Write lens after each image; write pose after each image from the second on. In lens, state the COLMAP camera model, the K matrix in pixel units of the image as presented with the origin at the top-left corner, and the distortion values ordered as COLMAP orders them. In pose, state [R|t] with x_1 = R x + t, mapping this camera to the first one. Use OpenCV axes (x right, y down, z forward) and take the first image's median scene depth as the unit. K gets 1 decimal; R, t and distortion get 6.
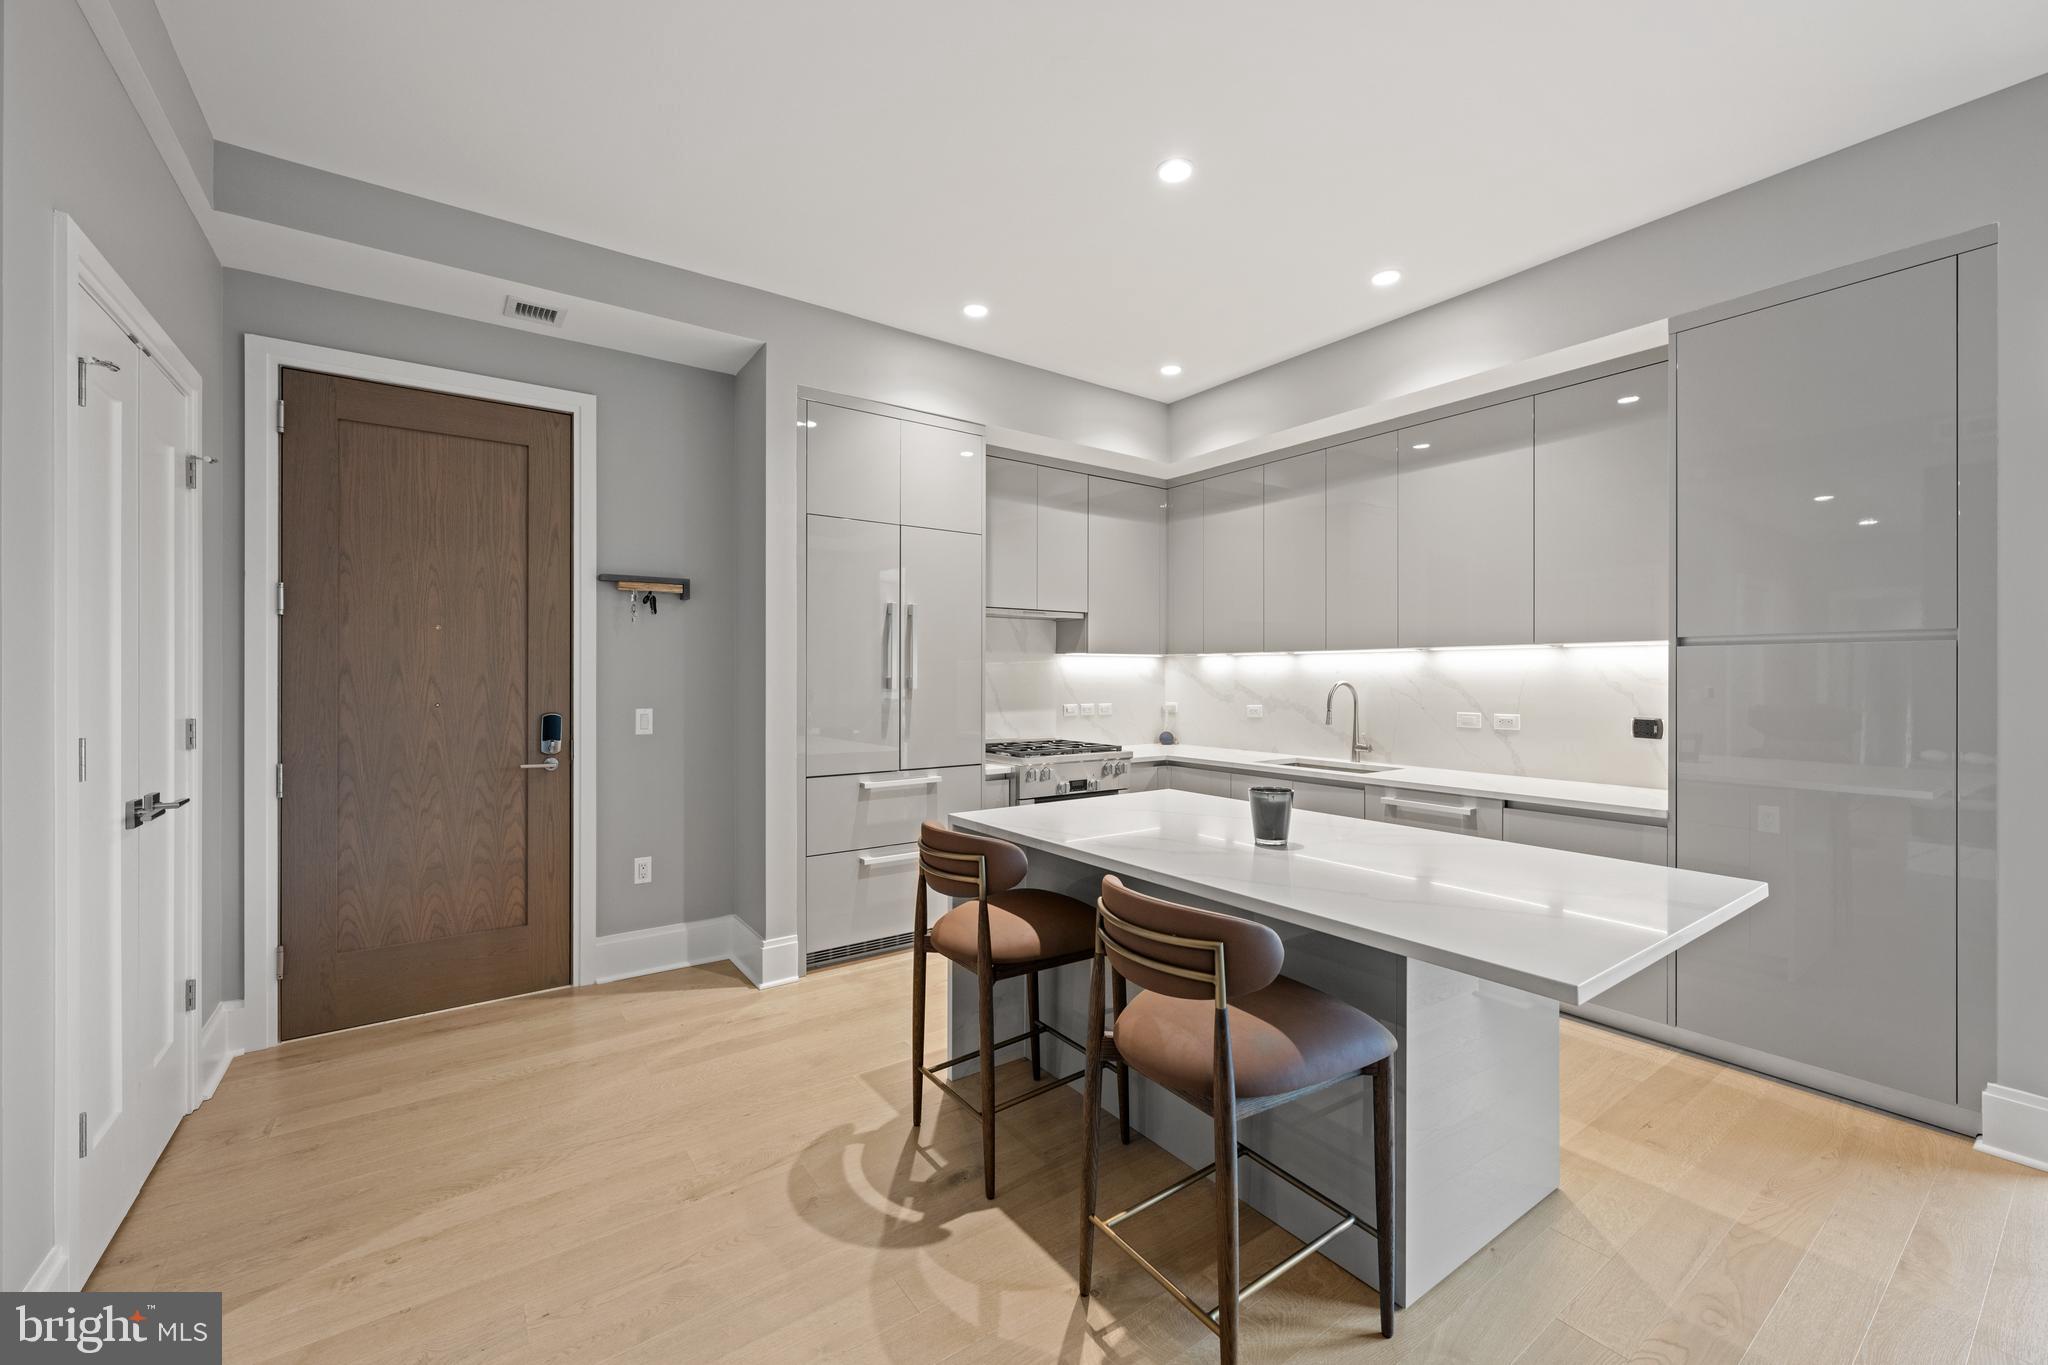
lens RADIAL K [[811.4, 0, 1020.6], [0, 811.4, 678.8], [0, 0, 1]] dist [-0.000841, -0.000023]
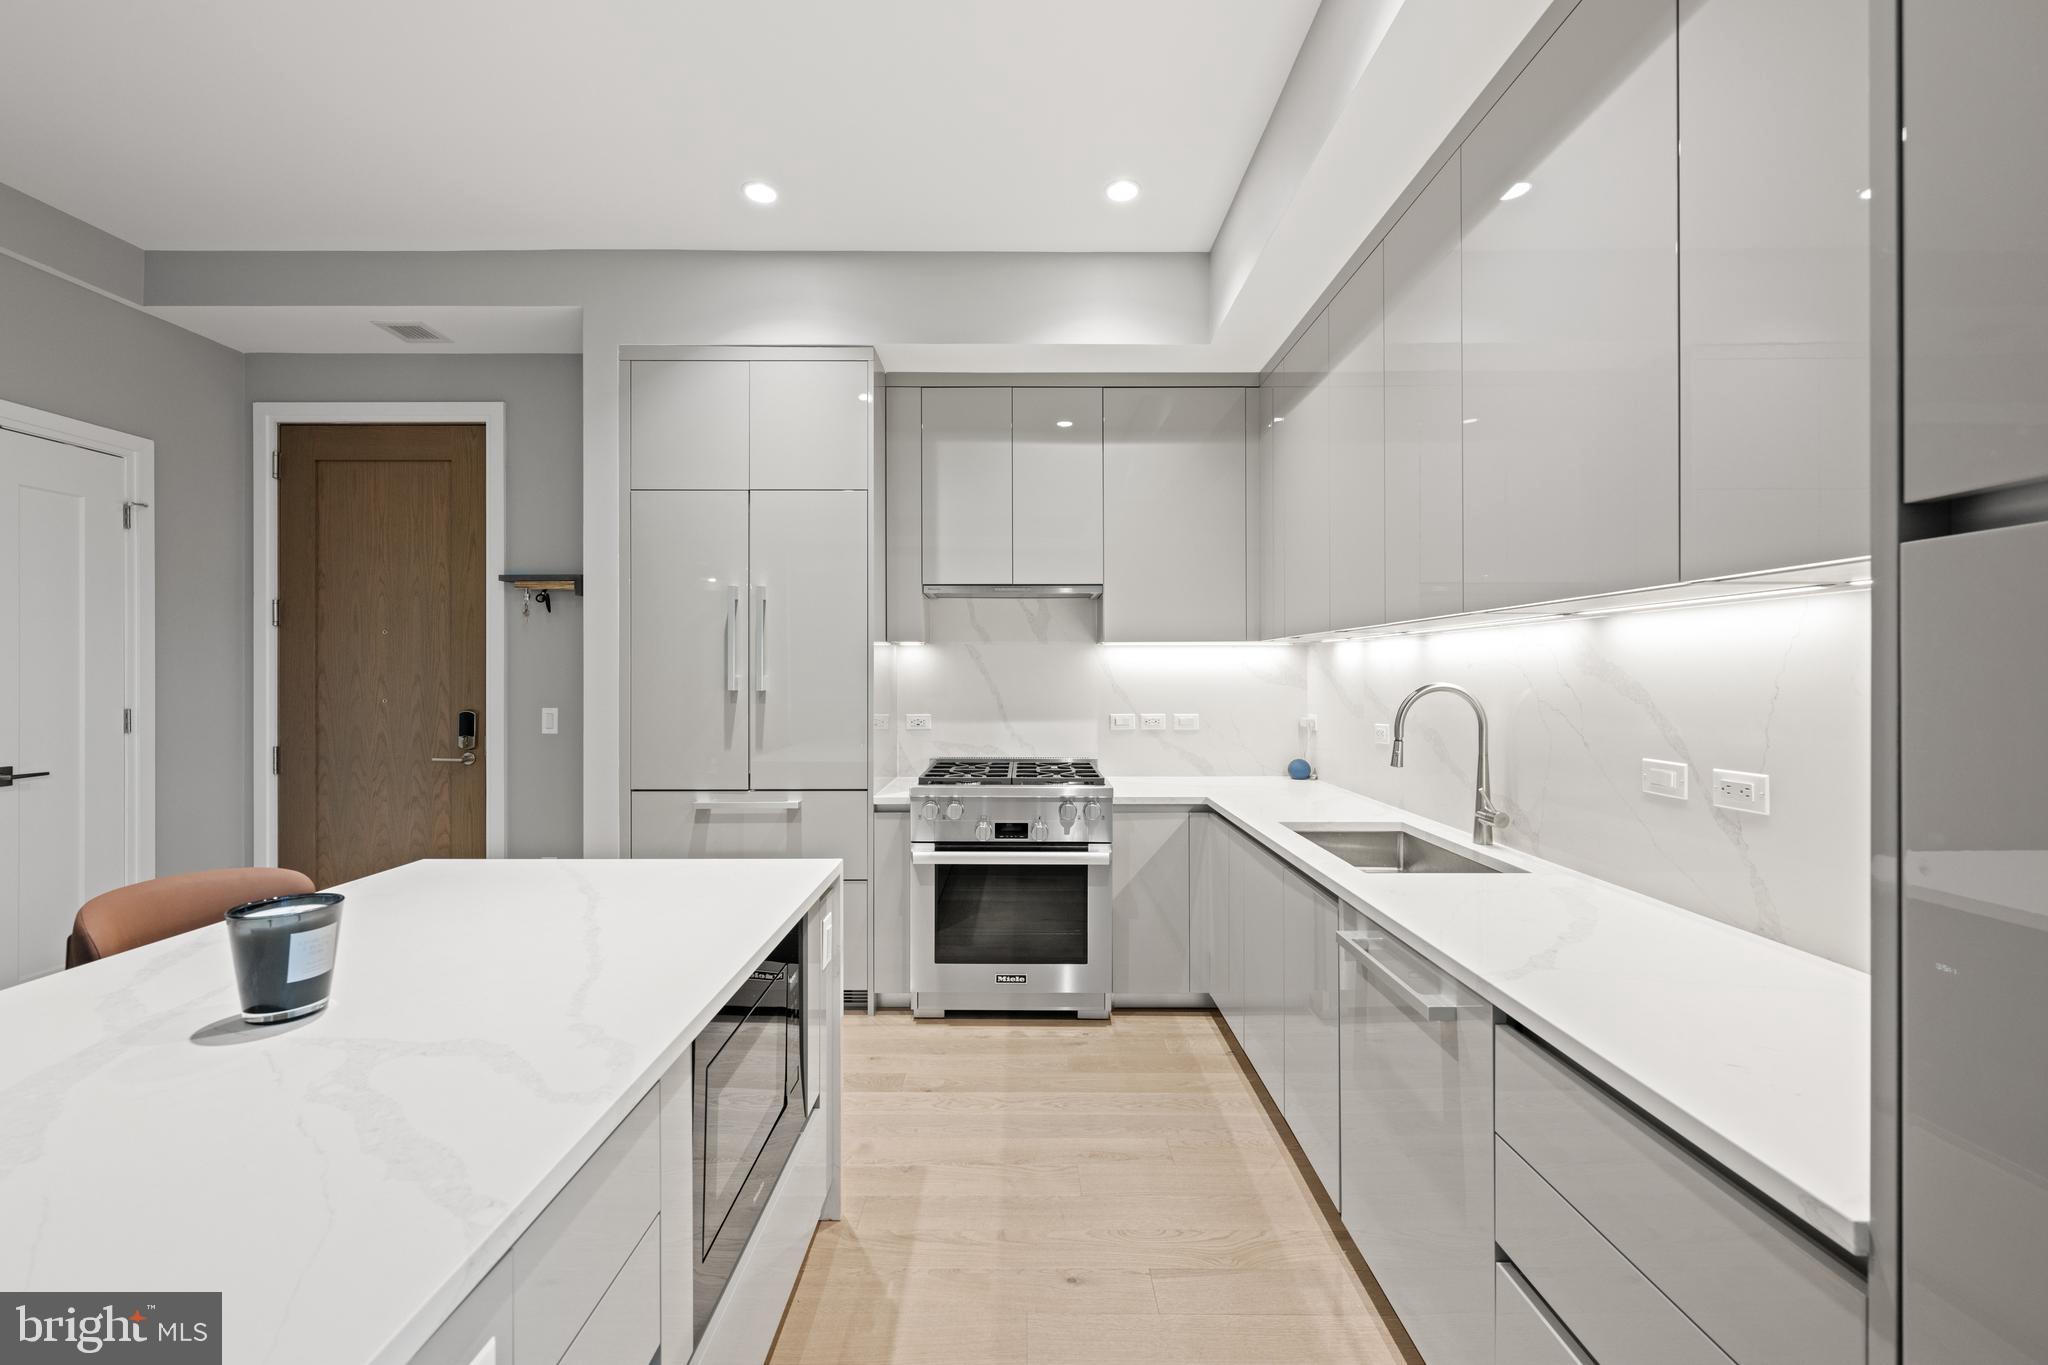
lens RADIAL K [[811.4, 0, 1020.6], [0, 811.4, 678.8], [0, 0, 1]] dist [-0.000841, -0.000023]
pose [[0.816126, 0.001179, -0.577872, 0.606106], [-0.001027, 0.999999, 0.000591, -0.000086], [0.577872, 0.000111, 0.816127, 0.543680]]
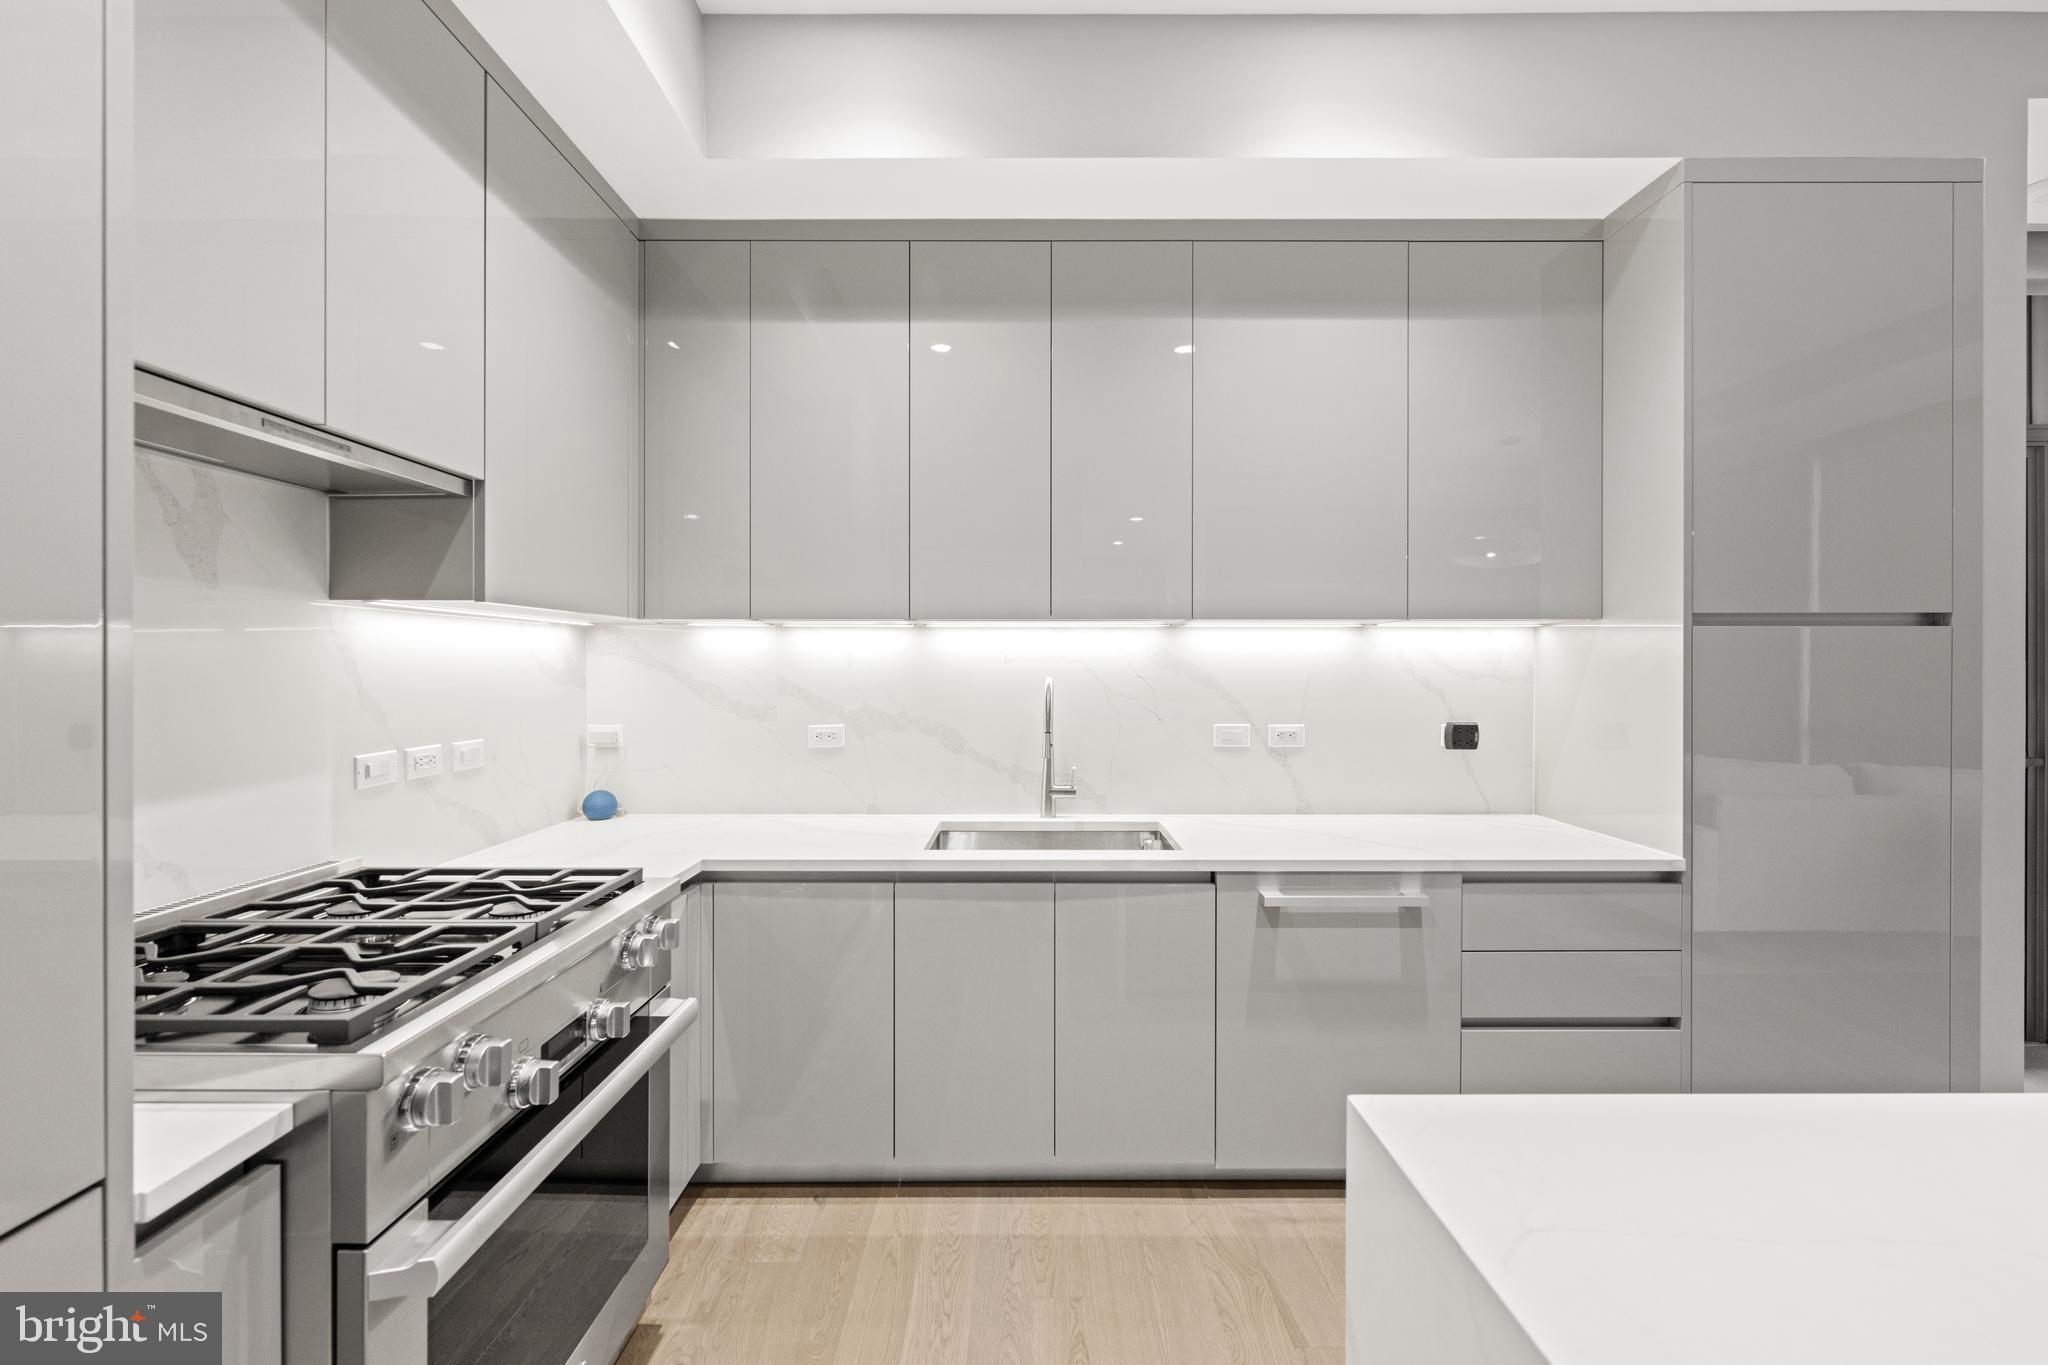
lens RADIAL K [[818.3, 0, 1026.4], [0, 818.3, 669.0], [0, 0, 1]] dist [-0.000872, 0.000138]
pose [[0.577414, -0.002619, 0.816447, -0.091133], [0.003716, 0.999993, 0.000579, -0.003884], [-0.816443, 0.002700, 0.577420, 0.873995]]
